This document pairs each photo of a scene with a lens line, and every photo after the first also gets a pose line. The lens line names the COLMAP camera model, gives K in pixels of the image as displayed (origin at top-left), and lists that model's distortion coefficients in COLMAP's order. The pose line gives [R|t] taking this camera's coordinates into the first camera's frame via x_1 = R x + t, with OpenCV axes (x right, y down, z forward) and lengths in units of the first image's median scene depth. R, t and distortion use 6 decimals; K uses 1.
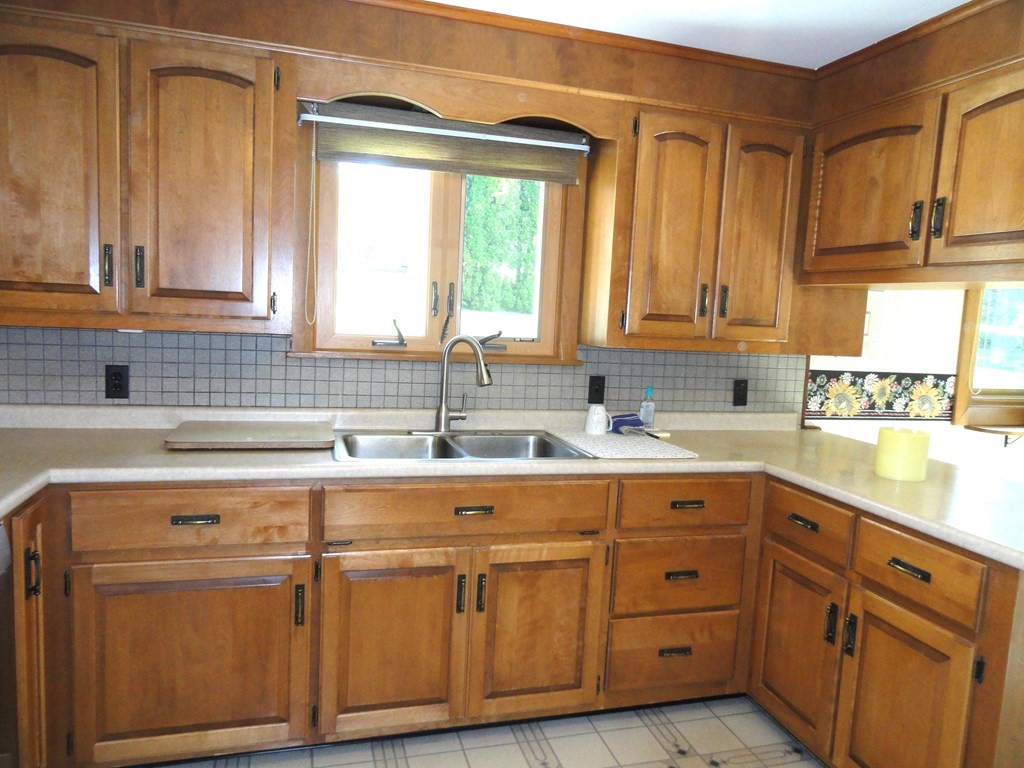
lens RADIAL K [[719.0, 0, 503.9], [0, 719.0, 382.1], [0, 0, 1]] dist [0.019620, -0.005585]
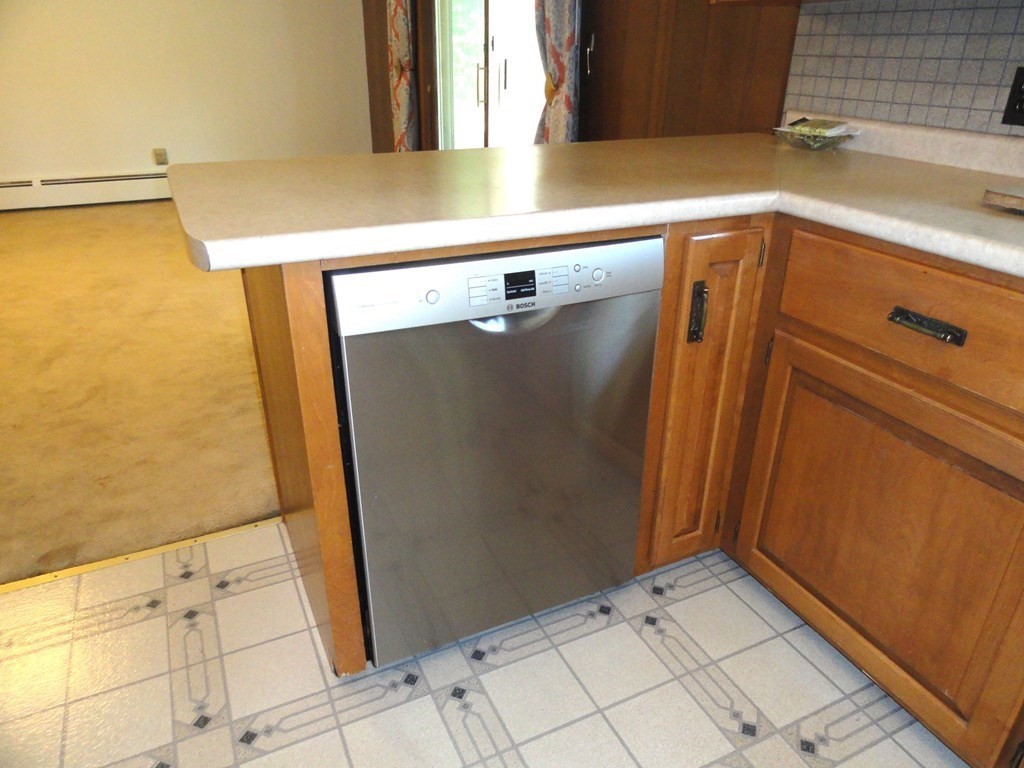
lens RADIAL K [[719.0, 0, 516.3], [0, 719.0, 374.1], [0, 0, 1]] dist [0.019620, -0.005585]
pose [[0.180227, 0.369952, -0.911402, 0.043503], [-0.107878, 0.928419, 0.355528, 0.047749], [0.977692, 0.034244, 0.207235, 0.464746]]
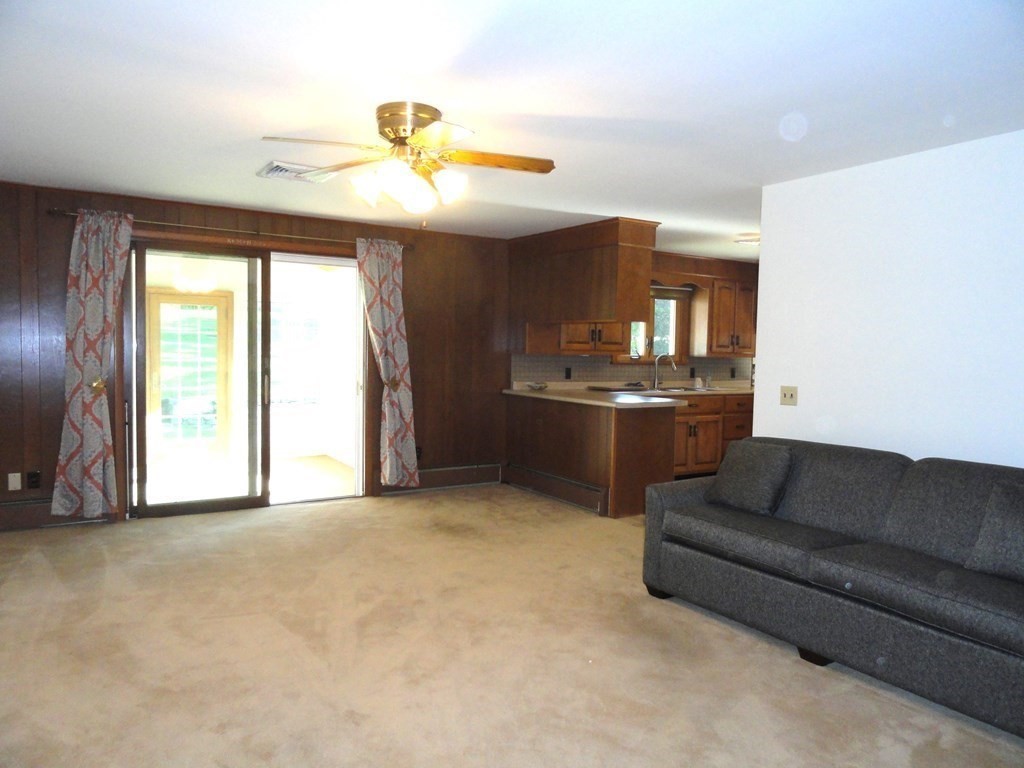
lens RADIAL K [[719.0, 0, 512.5], [0, 719.0, 383.7], [0, 0, 1]] dist [0.019620, -0.005585]
pose [[0.959483, -0.044834, 0.278178, -1.645122], [0.057300, 0.997677, -0.036841, 0.143107], [-0.275880, 0.051288, 0.959823, -1.845959]]
